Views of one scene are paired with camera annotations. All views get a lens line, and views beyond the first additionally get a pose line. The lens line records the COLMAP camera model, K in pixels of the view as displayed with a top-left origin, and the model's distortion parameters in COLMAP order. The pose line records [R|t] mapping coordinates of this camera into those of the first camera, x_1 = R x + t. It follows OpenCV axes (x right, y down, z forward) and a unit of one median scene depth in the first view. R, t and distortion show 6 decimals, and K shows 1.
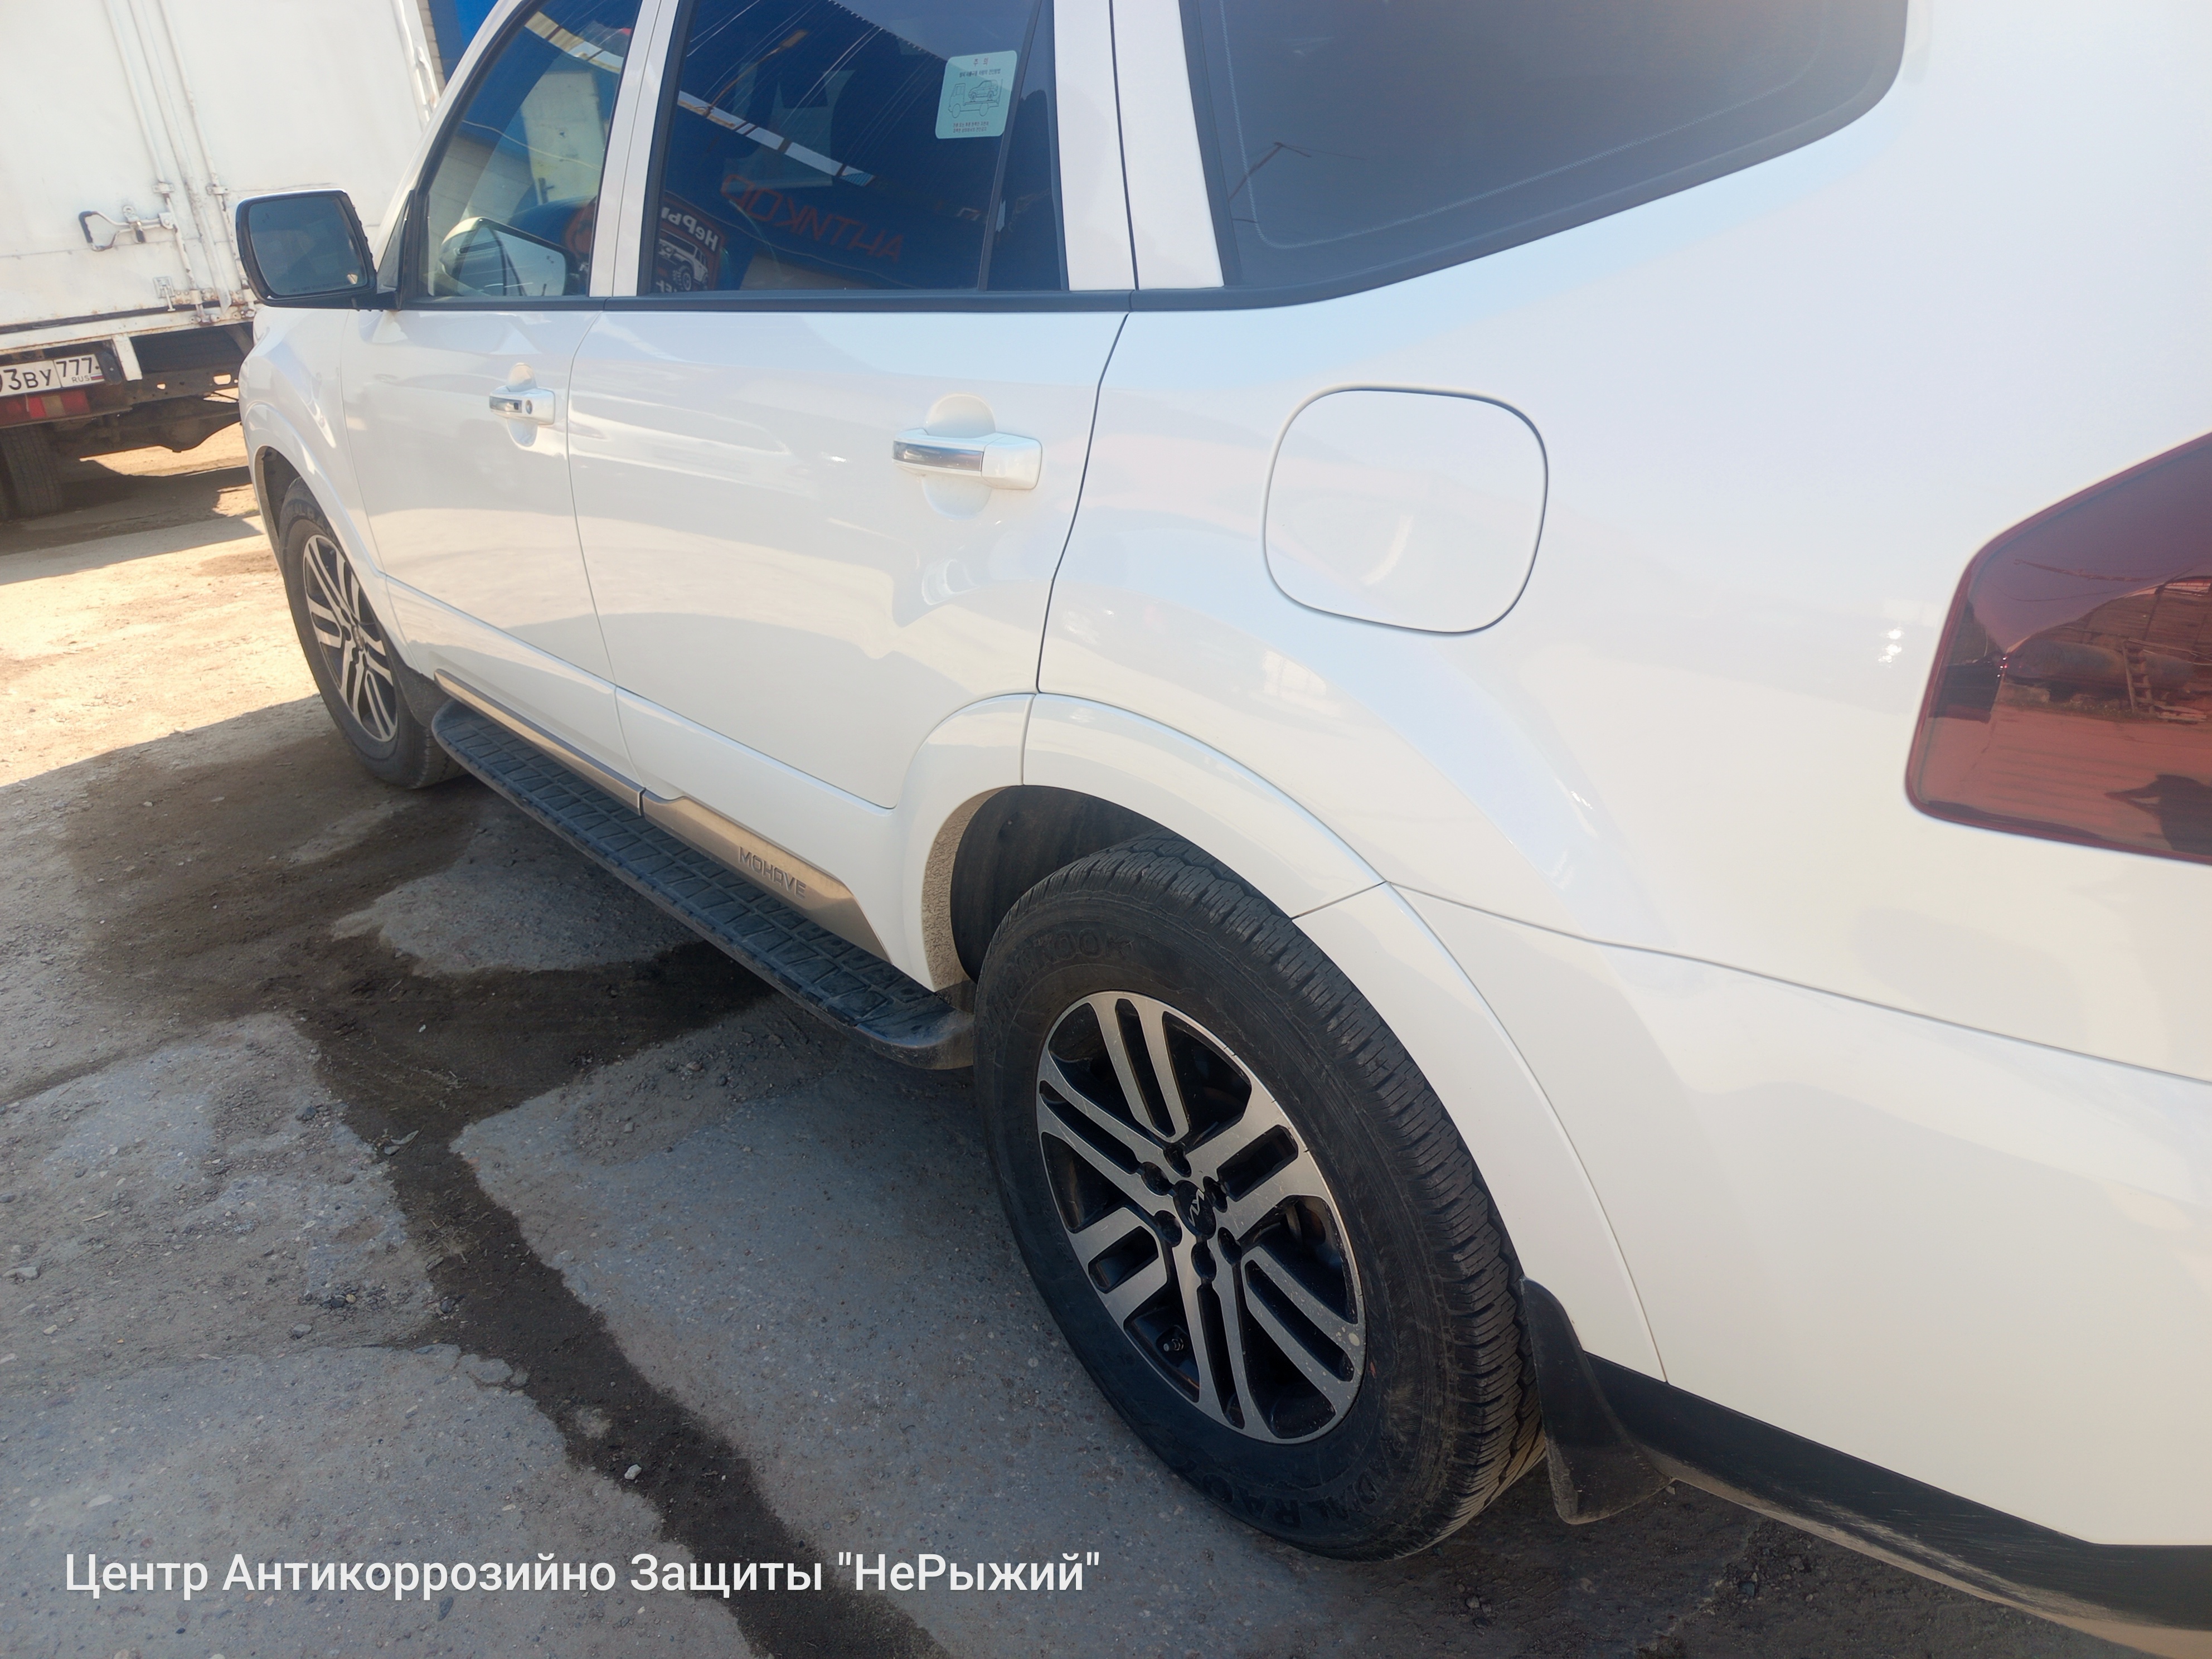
lens RADIAL K [[1524.9, 0, 1120.4], [0, 1524.9, 828.7], [0, 0, 1]] dist [0.022789, -0.009813]
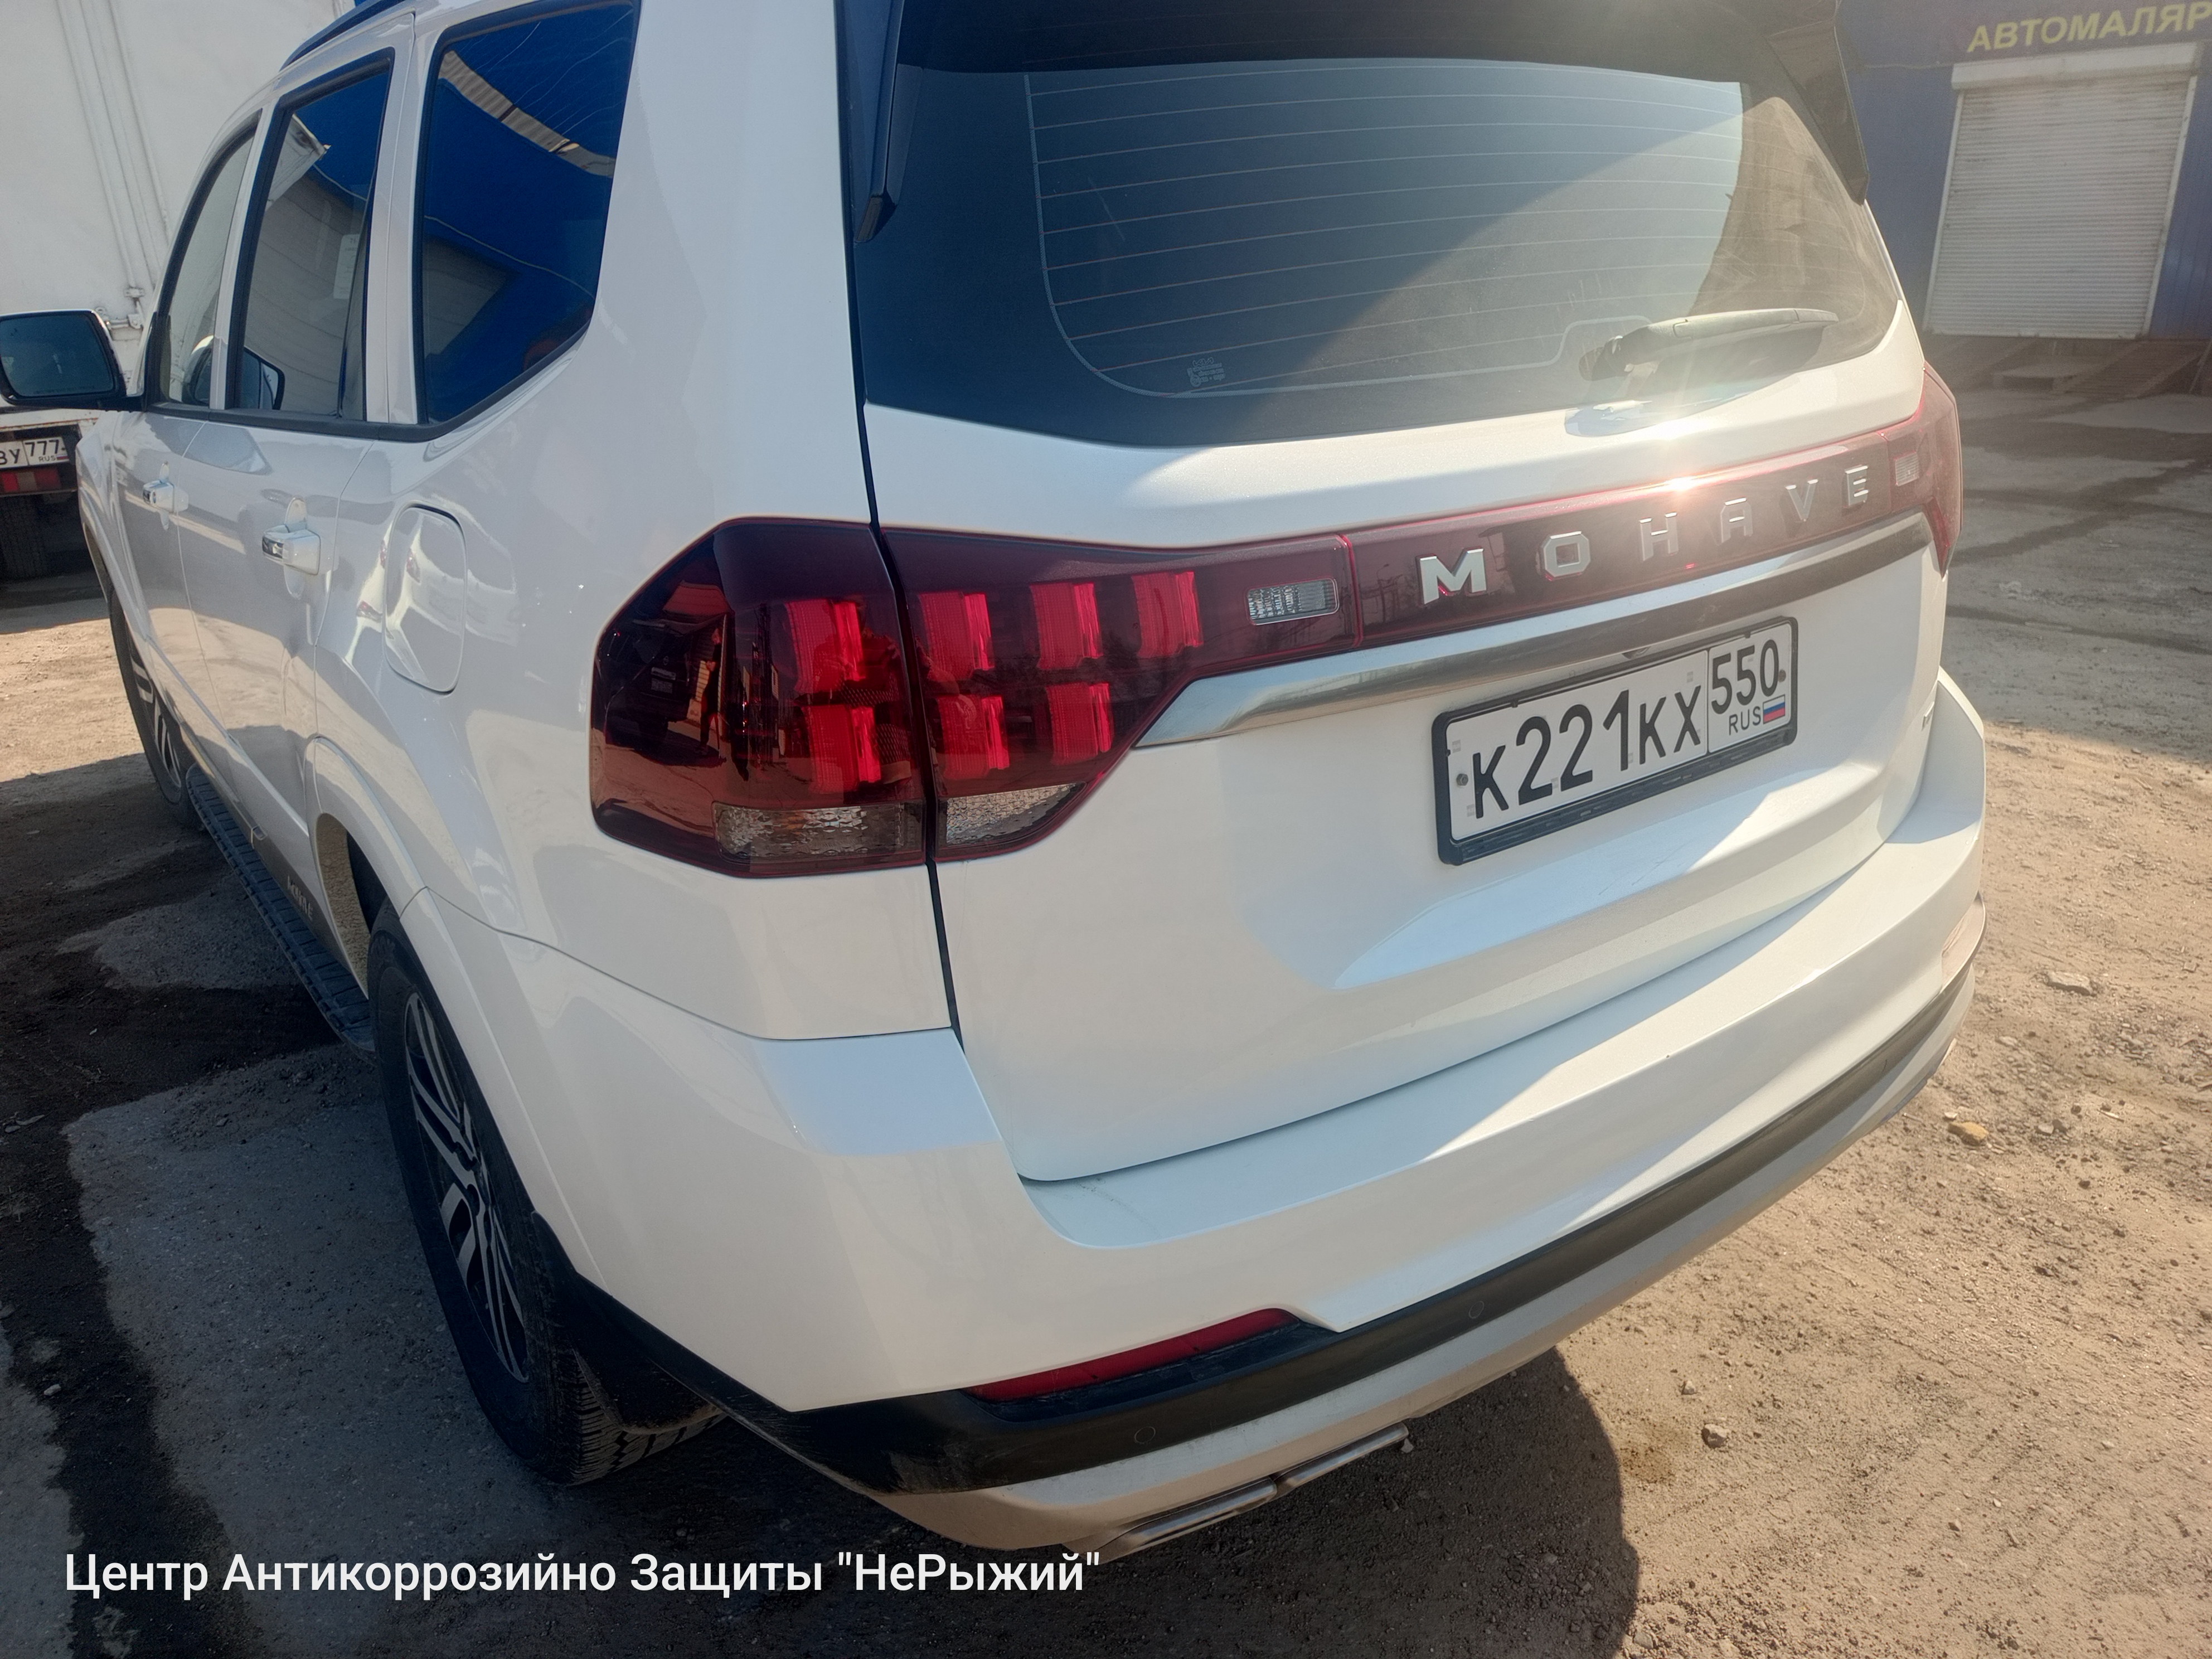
lens RADIAL K [[1524.9, 0, 1117.7], [0, 1524.9, 846.2], [0, 0, 1]] dist [0.022789, -0.009813]
pose [[0.997491, 0.047301, -0.052664, 0.325933], [-0.050174, 0.997245, -0.054643, 0.015646], [0.049935, 0.057149, 0.997116, -0.099503]]
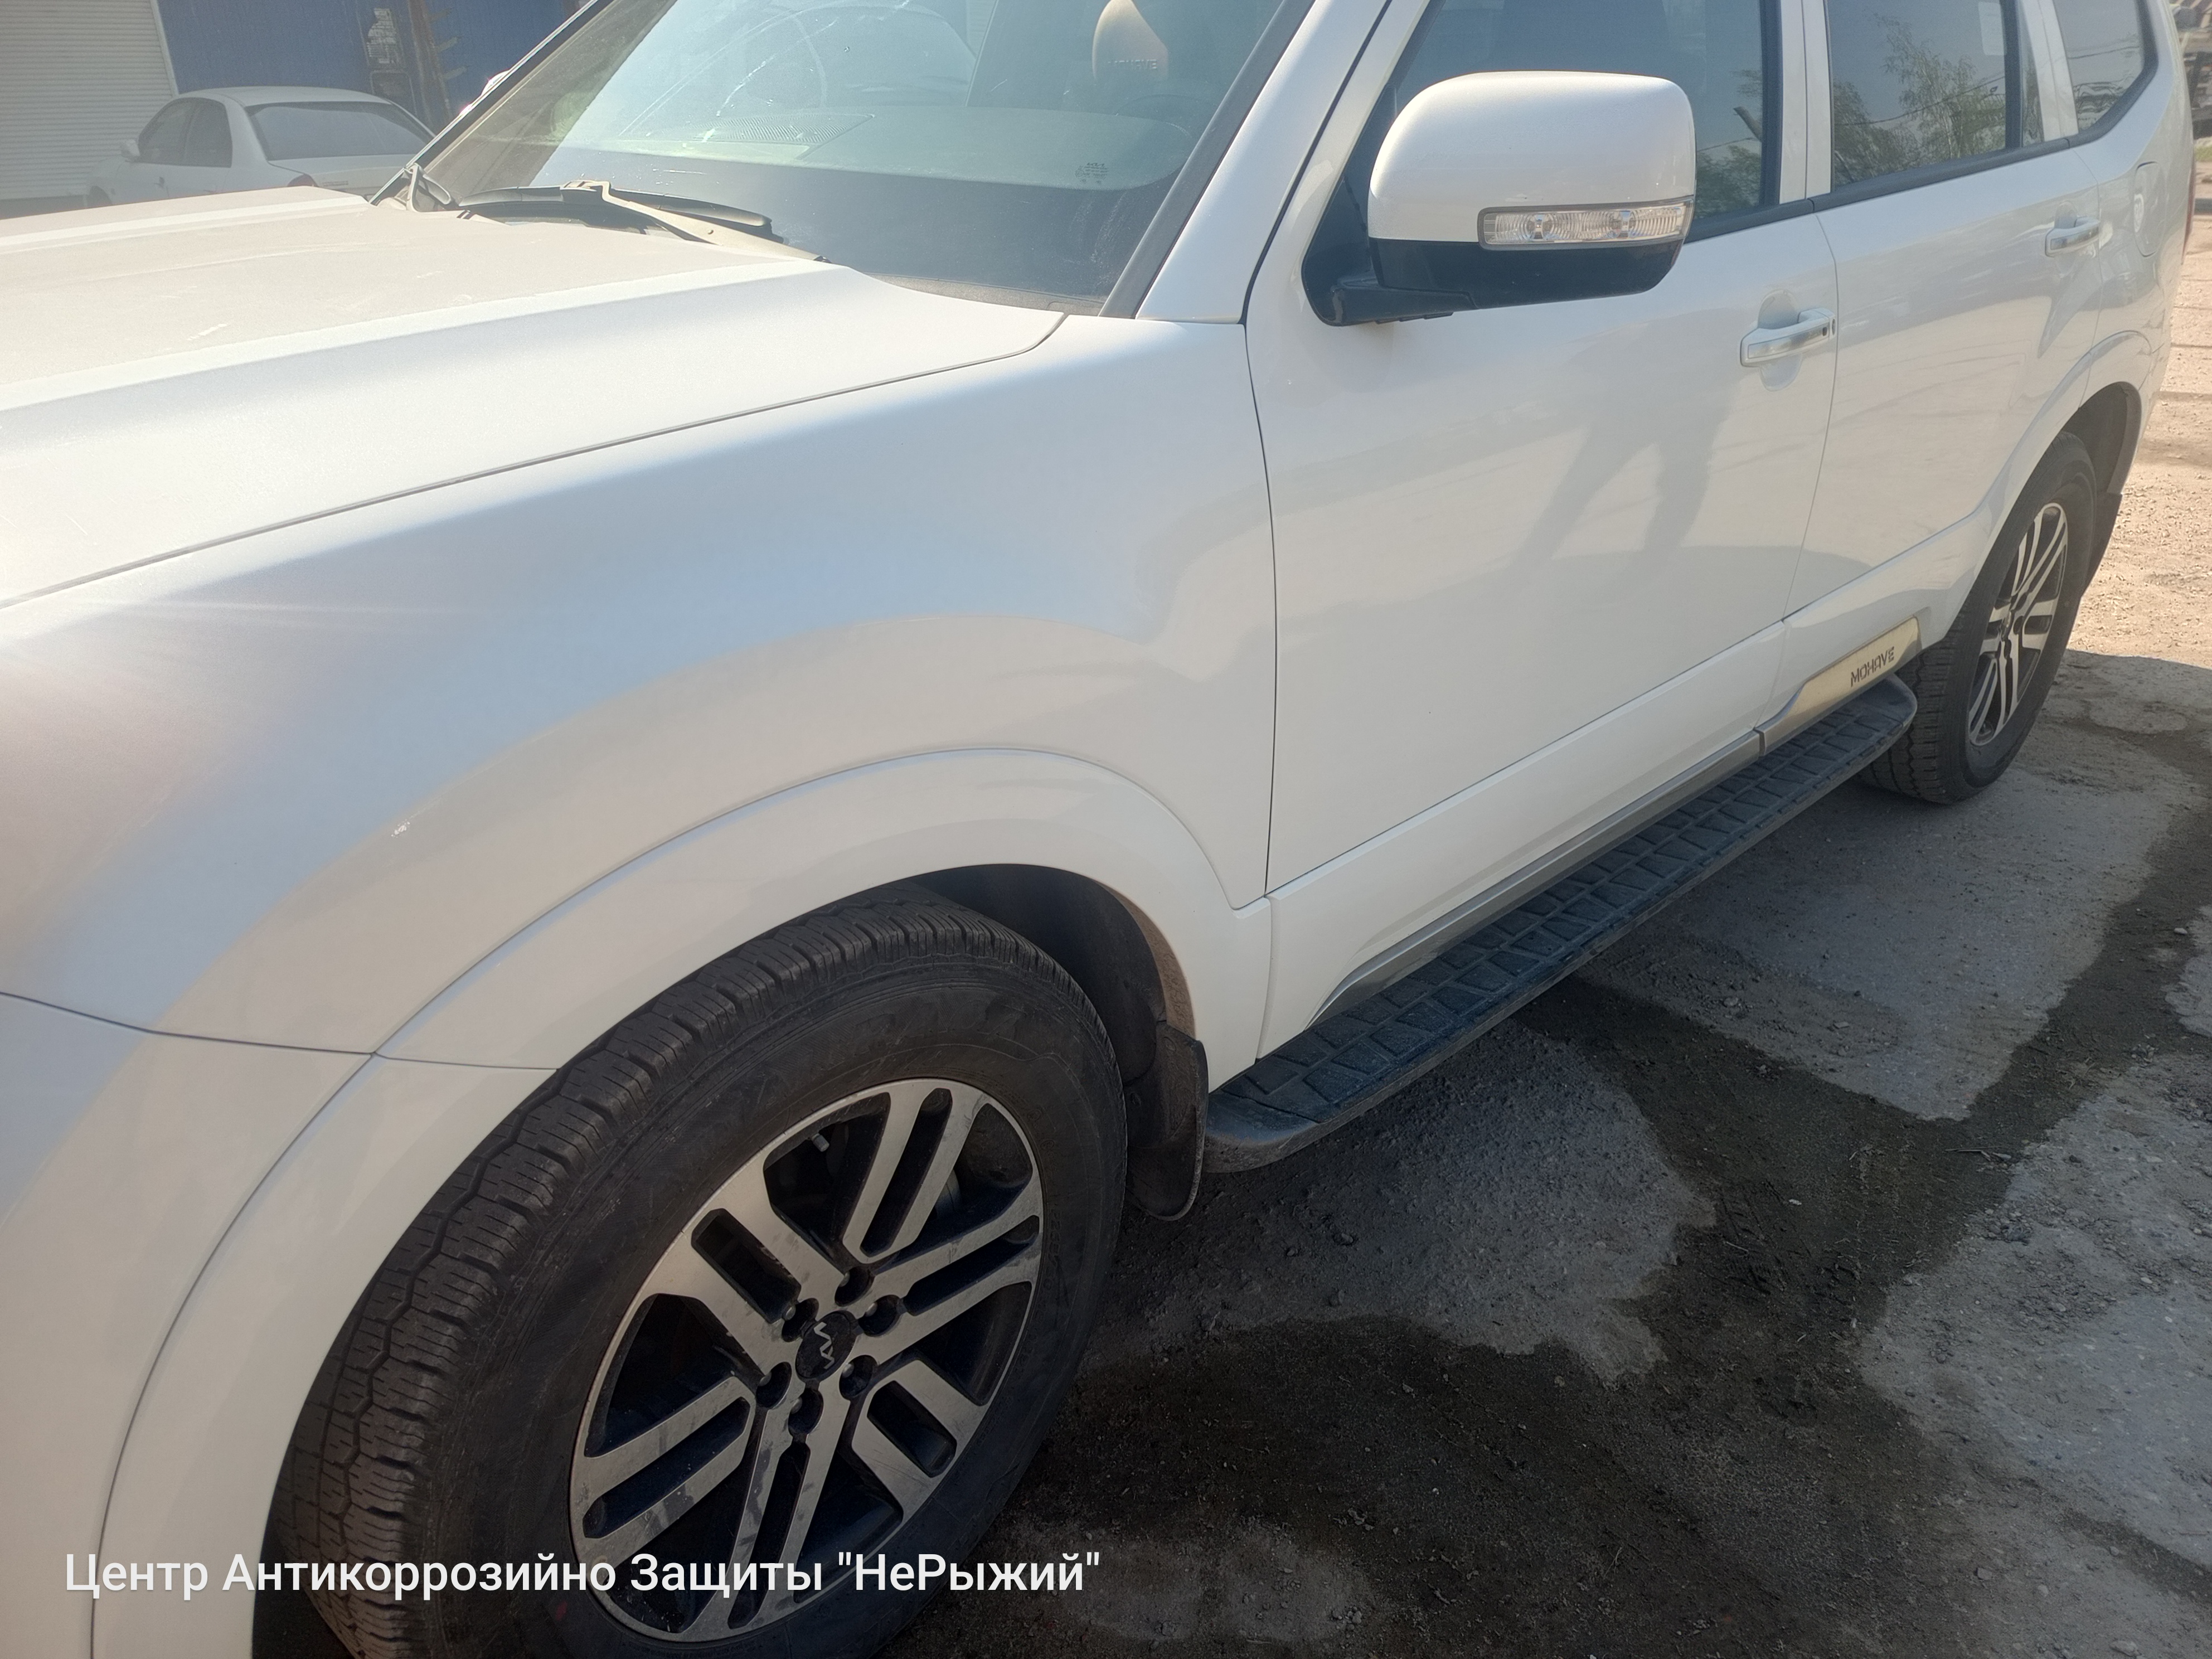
lens RADIAL K [[1524.9, 0, 1126.2], [0, 1524.9, 813.6], [0, 0, 1]] dist [0.022789, -0.009813]
pose [[-0.064908, -0.369230, 0.927069, -0.968195], [0.427638, 0.829105, 0.360154, -0.400061], [-0.901617, 0.419827, 0.104081, 1.038481]]
